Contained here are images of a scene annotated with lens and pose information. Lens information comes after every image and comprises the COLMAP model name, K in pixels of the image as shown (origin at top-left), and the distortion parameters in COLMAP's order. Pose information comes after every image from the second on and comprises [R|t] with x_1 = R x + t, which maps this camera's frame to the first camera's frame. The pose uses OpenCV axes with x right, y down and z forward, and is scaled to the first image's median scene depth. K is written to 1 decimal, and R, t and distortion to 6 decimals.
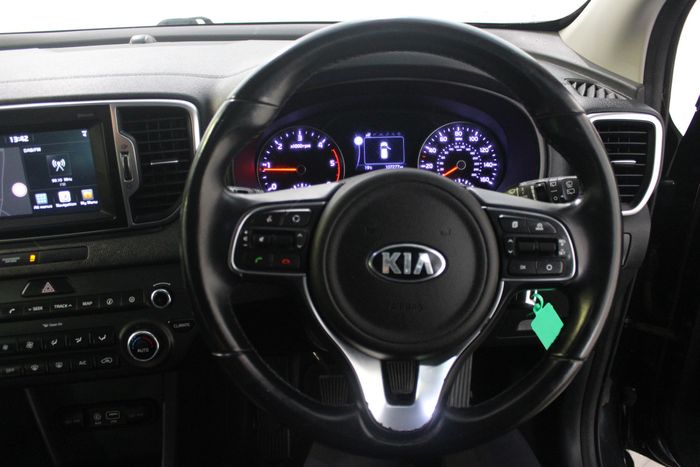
lens RADIAL K [[593.9, 0, 356.9], [0, 593.9, 232.2], [0, 0, 1]] dist [-0.140585, 0.104357]
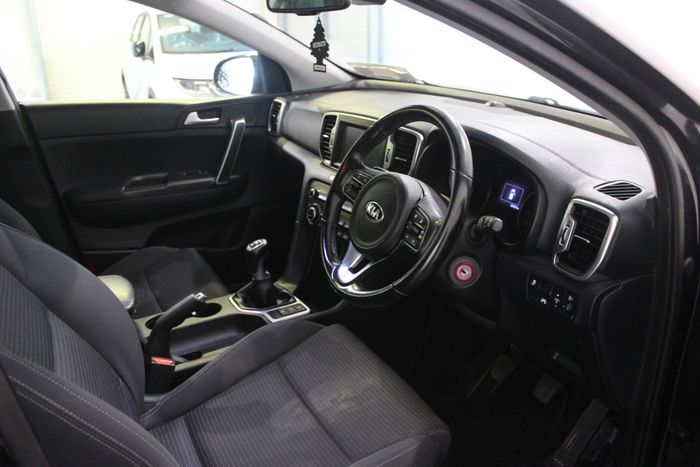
lens RADIAL K [[593.9, 0, 356.9], [0, 593.9, 232.2], [0, 0, 1]] dist [-0.140585, 0.104357]
pose [[0.459532, 0.333128, -0.823320, 1.527915], [-0.402014, 0.904612, 0.141638, -0.130047], [0.791969, 0.265899, 0.549620, -0.219575]]
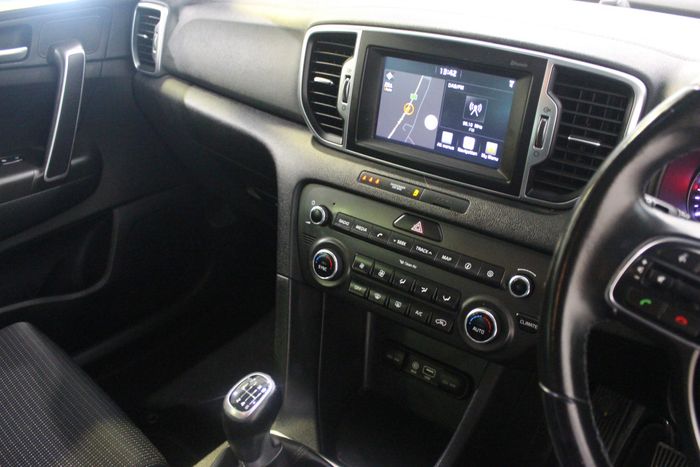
lens RADIAL K [[593.9, 0, 356.9], [0, 593.9, 232.2], [0, 0, 1]] dist [-0.140585, 0.104357]
pose [[0.725698, 0.369700, -0.580246, -0.030512], [-0.341836, 0.925648, 0.162246, -0.021267], [0.597086, 0.080607, 0.798117, 0.142401]]
